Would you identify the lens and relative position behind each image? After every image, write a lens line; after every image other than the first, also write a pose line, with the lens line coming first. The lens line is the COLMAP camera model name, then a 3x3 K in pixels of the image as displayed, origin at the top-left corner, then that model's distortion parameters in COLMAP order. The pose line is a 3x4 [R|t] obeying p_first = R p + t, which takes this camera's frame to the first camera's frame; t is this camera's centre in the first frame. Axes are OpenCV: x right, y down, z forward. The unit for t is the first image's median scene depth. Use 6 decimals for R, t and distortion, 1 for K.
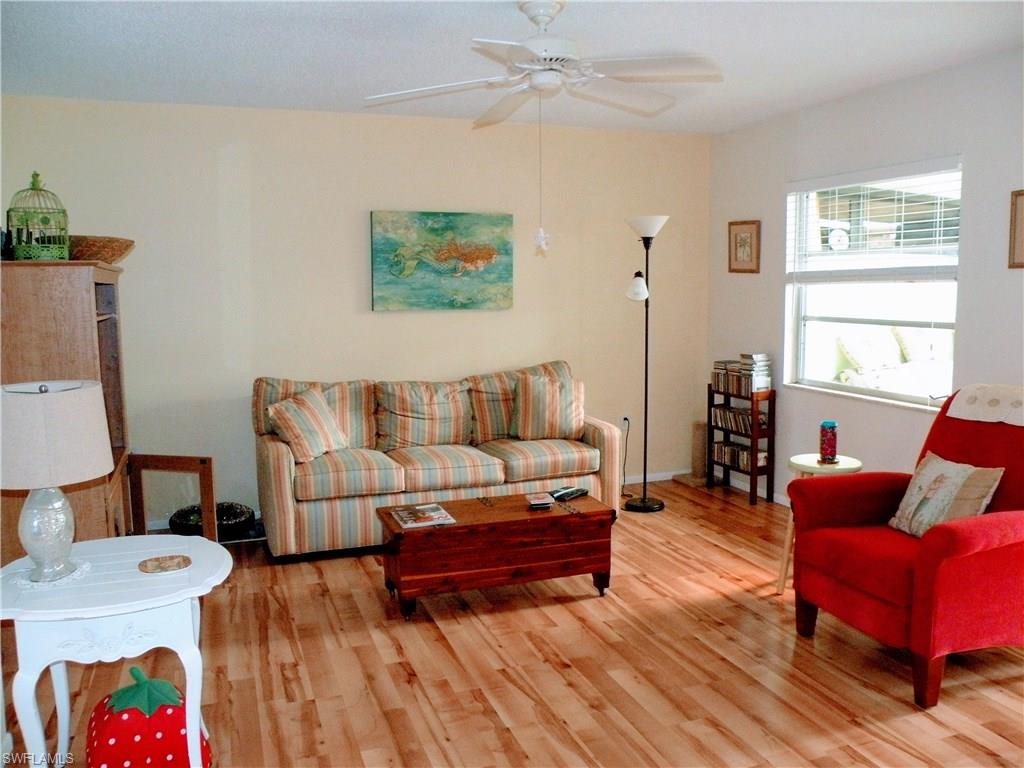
lens RADIAL K [[827.2, 0, 511.9], [0, 827.2, 382.4], [0, 0, 1]] dist [-0.096307, 0.060352]
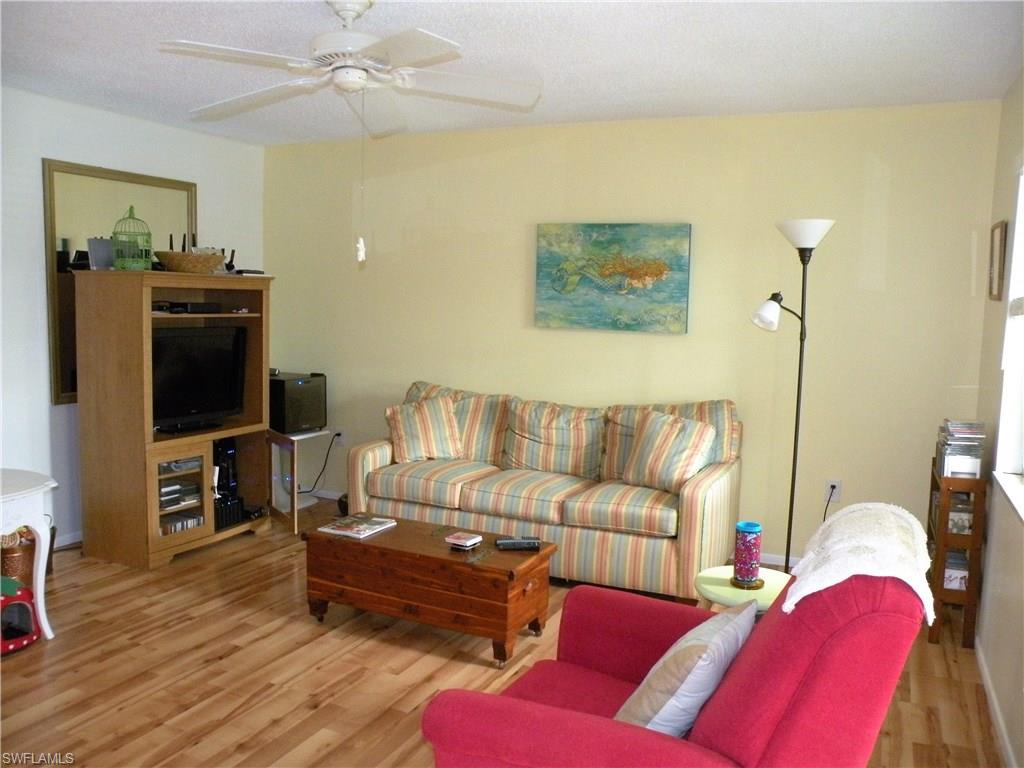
lens RADIAL K [[827.2, 0, 514.1], [0, 827.2, 386.0], [0, 0, 1]] dist [-0.096307, 0.060352]
pose [[0.710369, 0.101083, -0.696533, 0.507751], [-0.114702, 0.993029, 0.027130, -0.040894], [0.694420, 0.060621, 0.717012, 0.287233]]
